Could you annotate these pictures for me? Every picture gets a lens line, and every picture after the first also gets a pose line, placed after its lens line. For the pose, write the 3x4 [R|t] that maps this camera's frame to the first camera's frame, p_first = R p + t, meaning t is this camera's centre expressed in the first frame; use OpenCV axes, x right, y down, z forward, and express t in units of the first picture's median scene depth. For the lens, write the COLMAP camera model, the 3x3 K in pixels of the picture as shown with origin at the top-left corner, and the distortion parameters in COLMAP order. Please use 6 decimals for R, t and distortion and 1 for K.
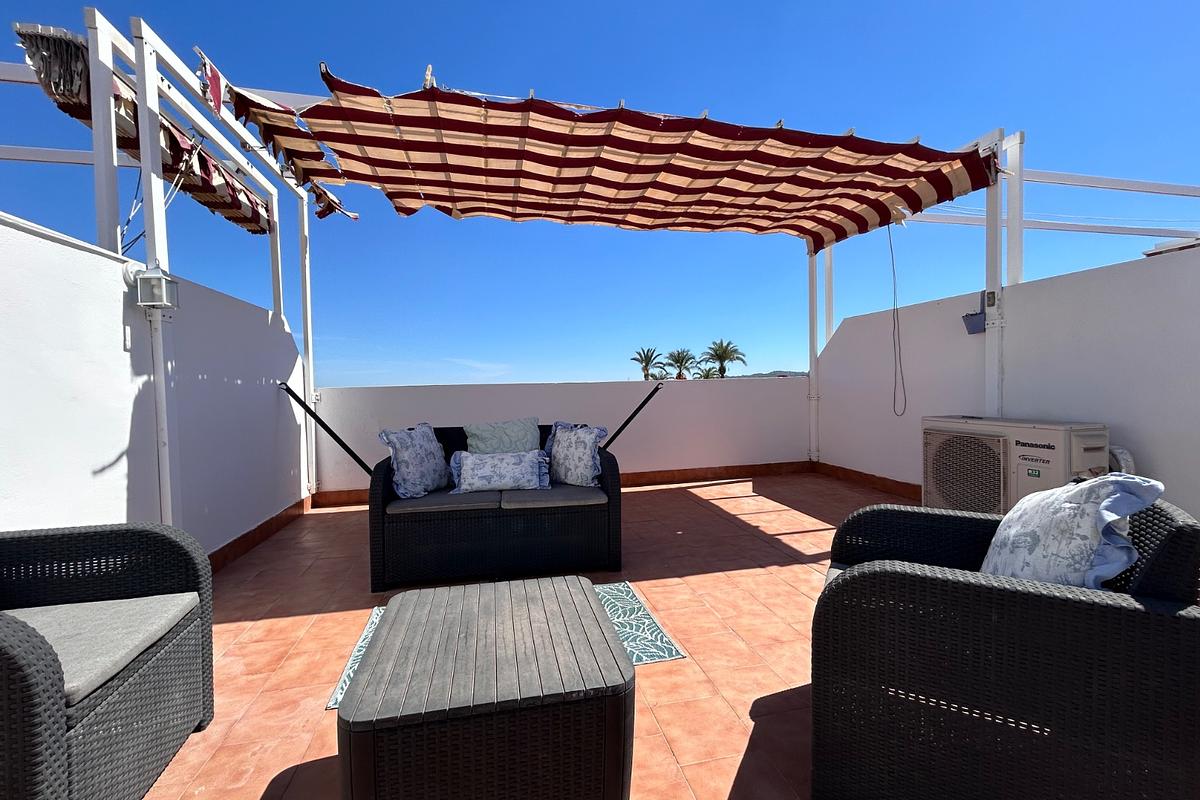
lens RADIAL K [[480.8, 0, 600.9], [0, 480.8, 398.9], [0, 0, 1]] dist [-0.005286, 0.003026]
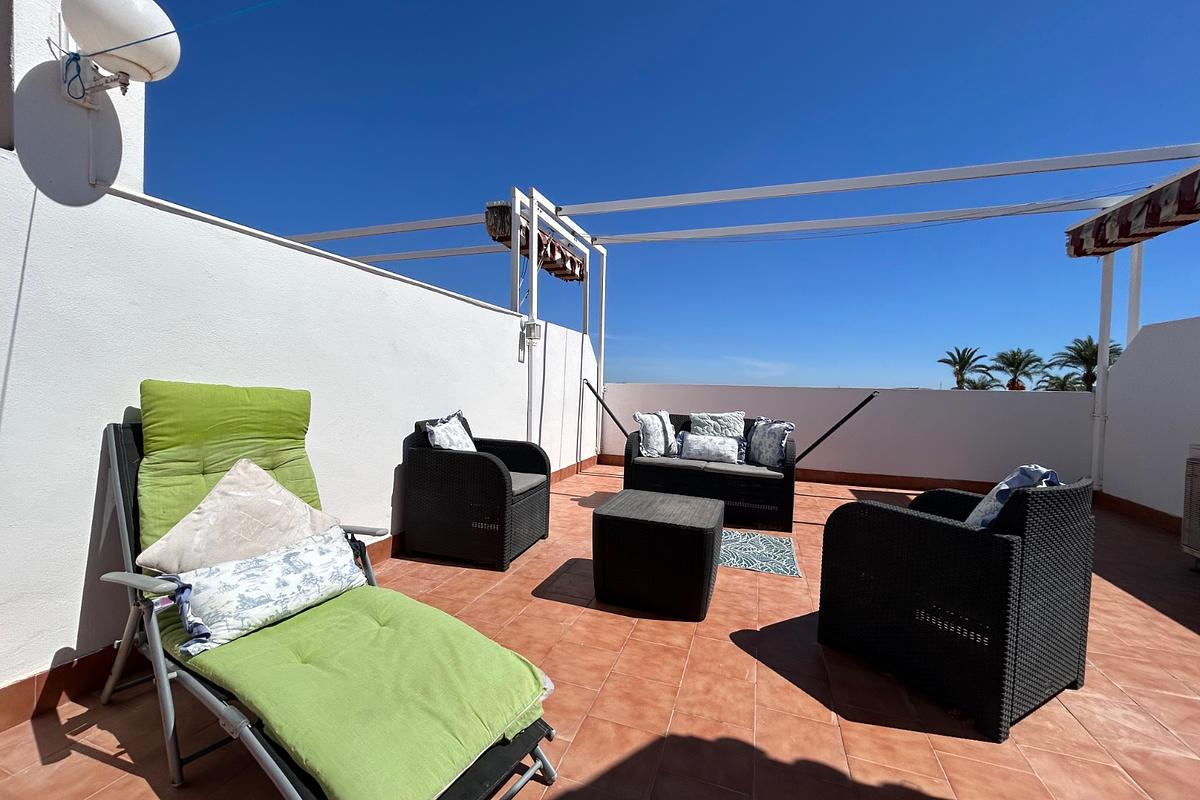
lens RADIAL K [[483.0, 0, 598.8], [0, 483.0, 398.2], [0, 0, 1]] dist [-0.005305, 0.004473]
pose [[0.846995, 0.056250, -0.528617, 0.215597], [-0.055583, 0.998306, 0.017170, -0.001404], [0.528688, 0.014839, 0.848687, -0.317598]]
